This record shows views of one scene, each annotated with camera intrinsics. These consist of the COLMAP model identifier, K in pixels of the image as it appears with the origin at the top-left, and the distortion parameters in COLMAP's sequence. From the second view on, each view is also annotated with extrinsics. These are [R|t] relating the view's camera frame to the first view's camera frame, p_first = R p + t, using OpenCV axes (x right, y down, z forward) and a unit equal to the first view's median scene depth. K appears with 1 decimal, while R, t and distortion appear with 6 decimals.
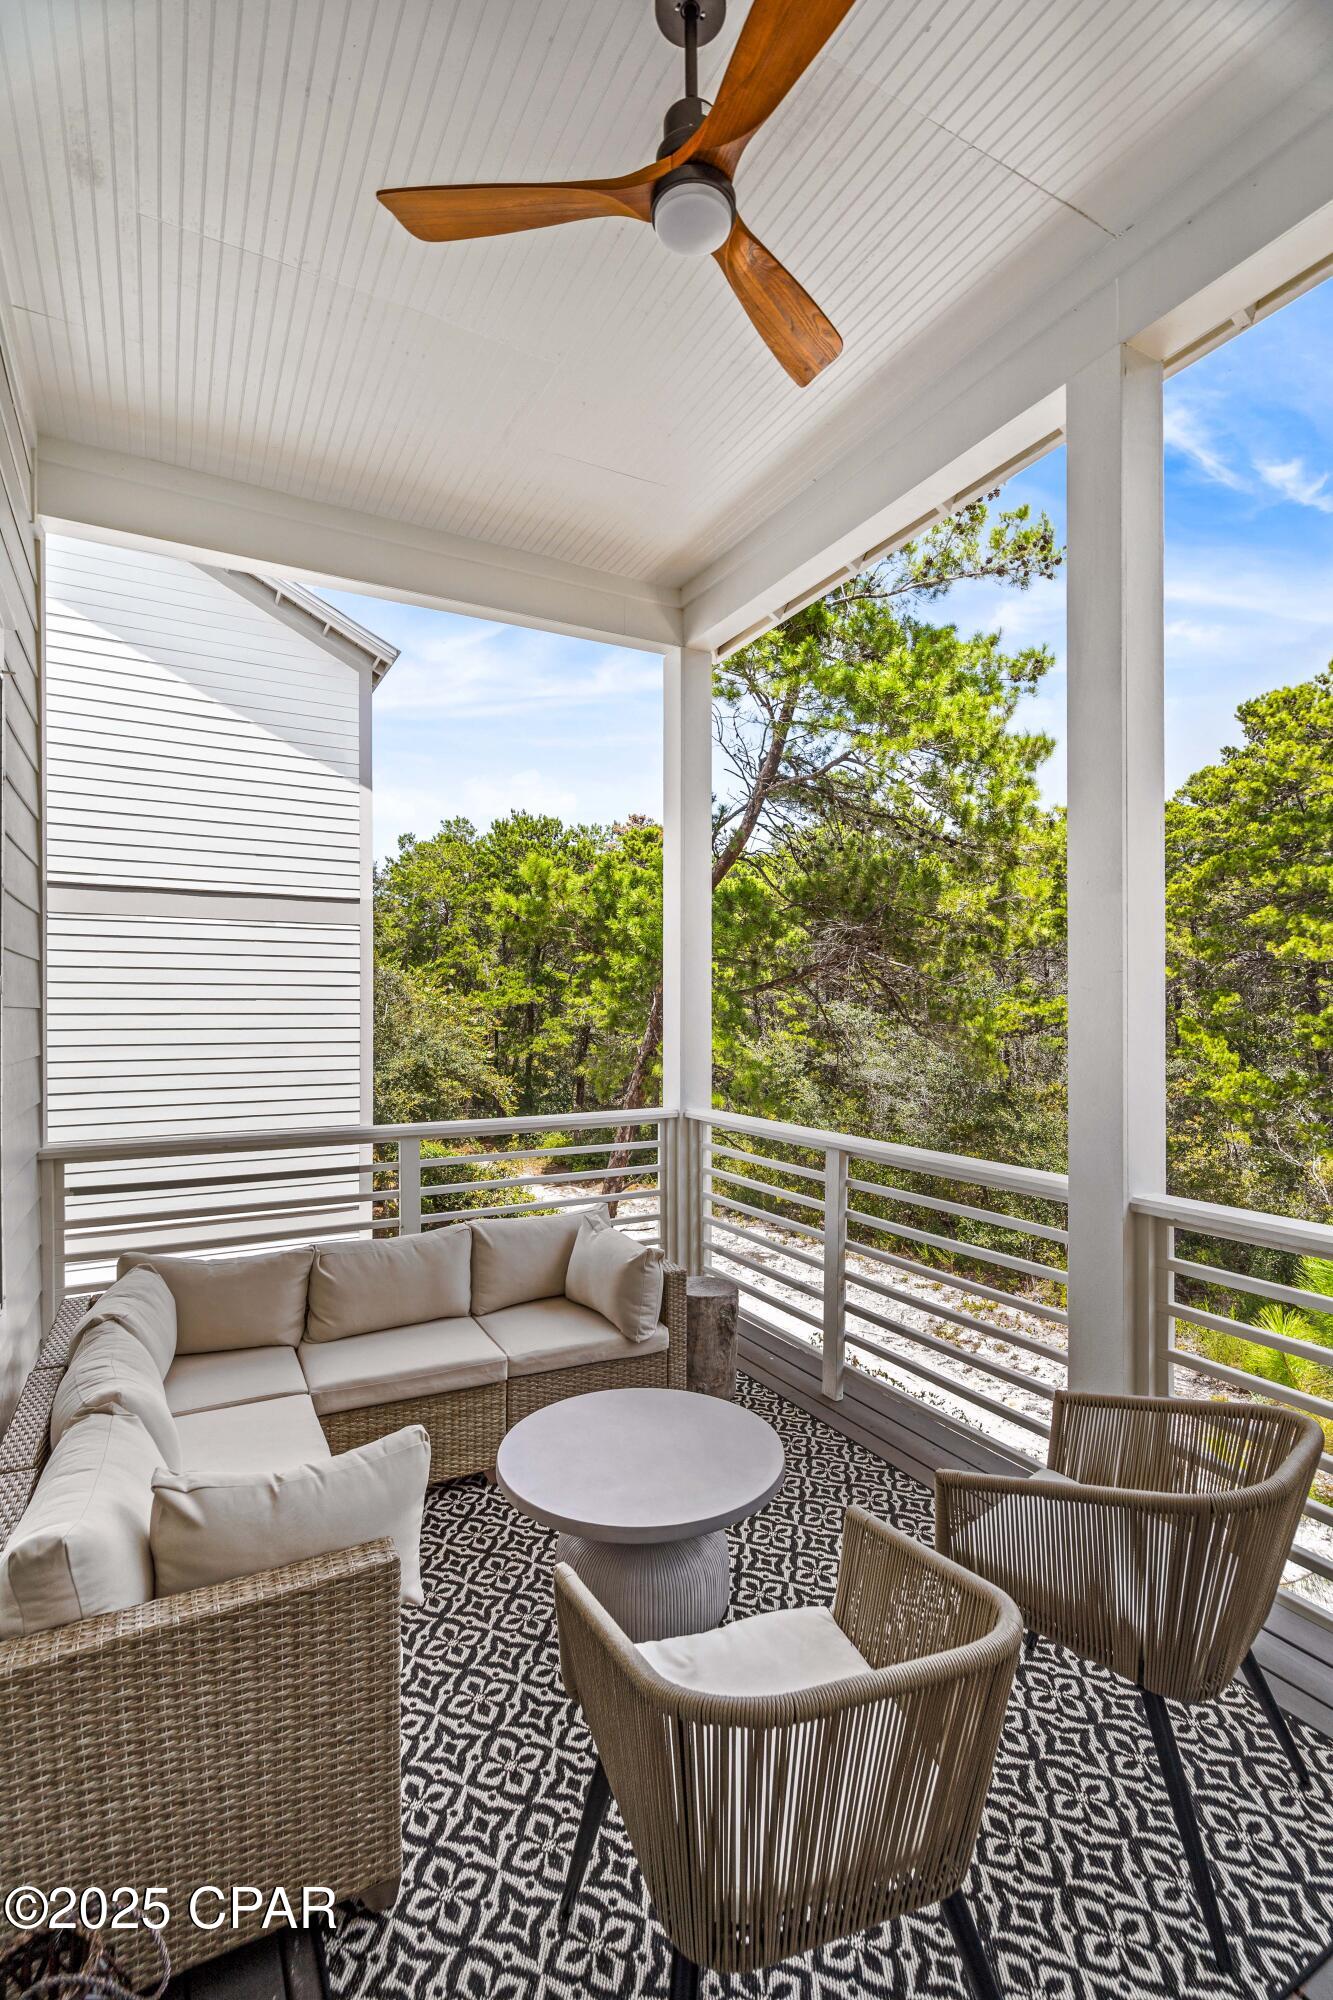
lens RADIAL K [[931.0, 0, 674.0], [0, 931.0, 1010.8], [0, 0, 1]] dist [-0.005585, 0.002528]
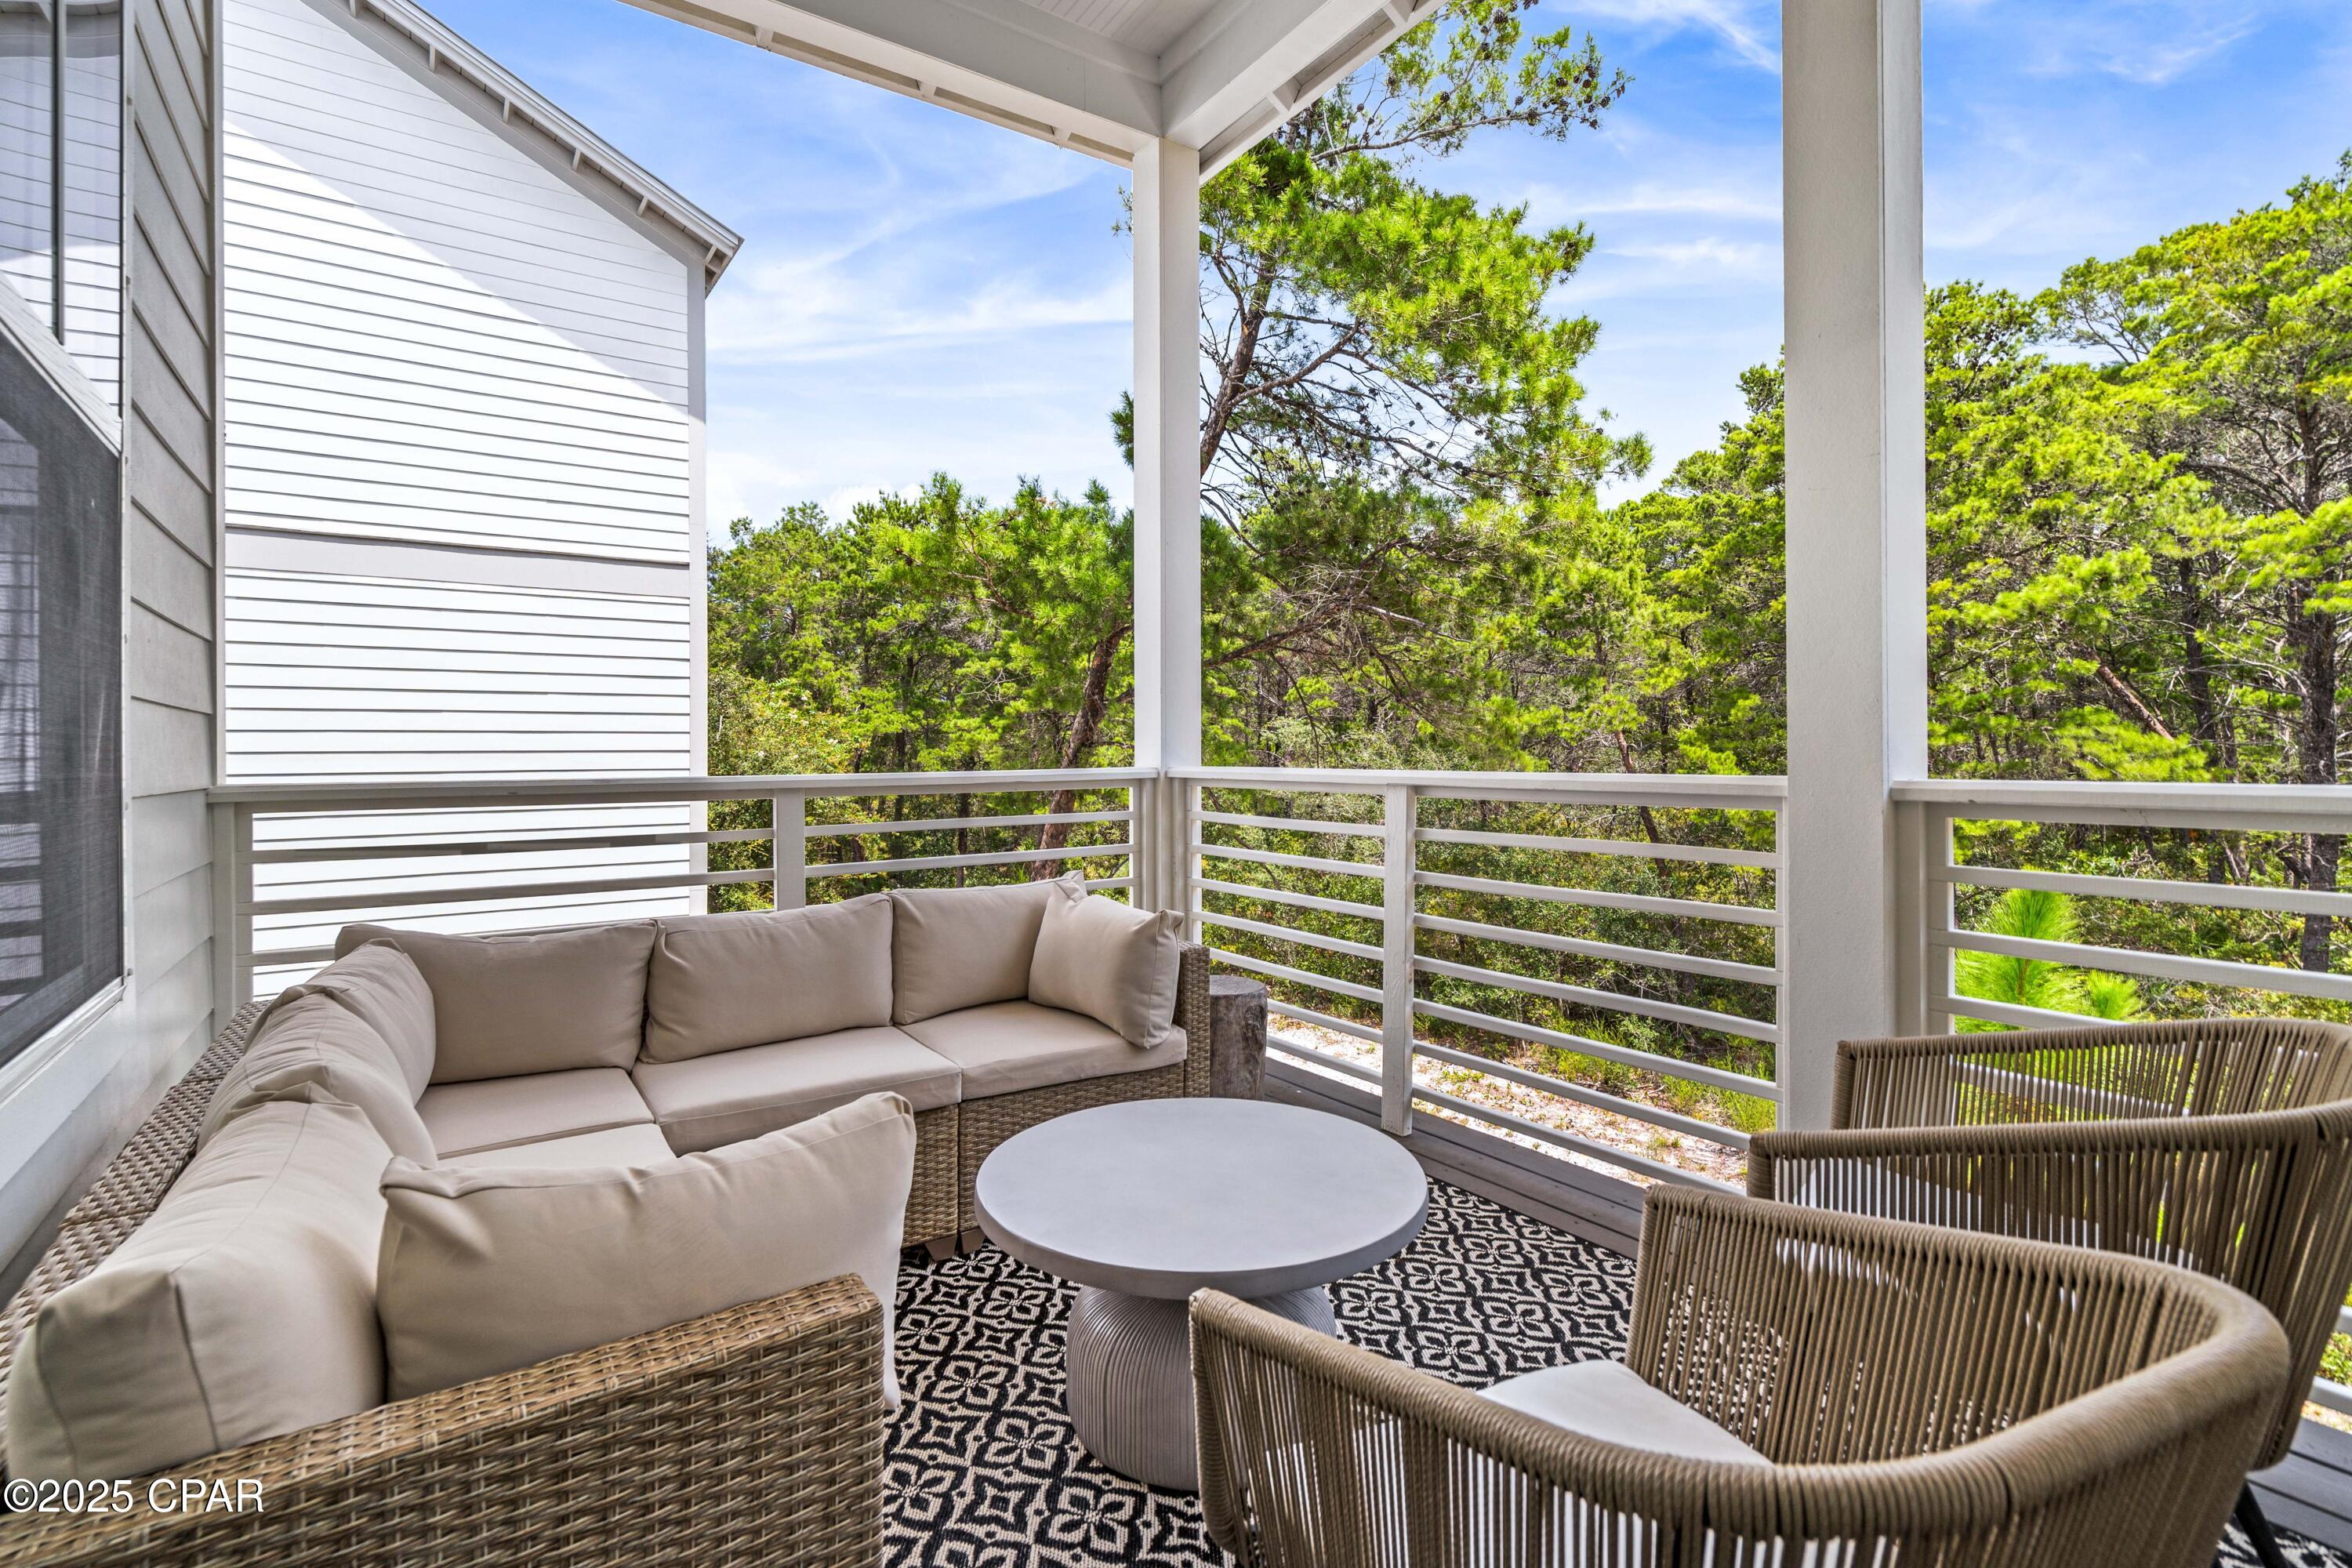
lens RADIAL K [[1094.8, 0, 1165.2], [0, 1094.8, 762.3], [0, 0, 1]] dist [-0.005585, 0.002528]
pose [[0.995399, -0.008416, 0.095445, -0.082934], [0.009007, 0.999943, -0.005756, 0.123805], [-0.095391, 0.006589, 0.995418, 0.158279]]
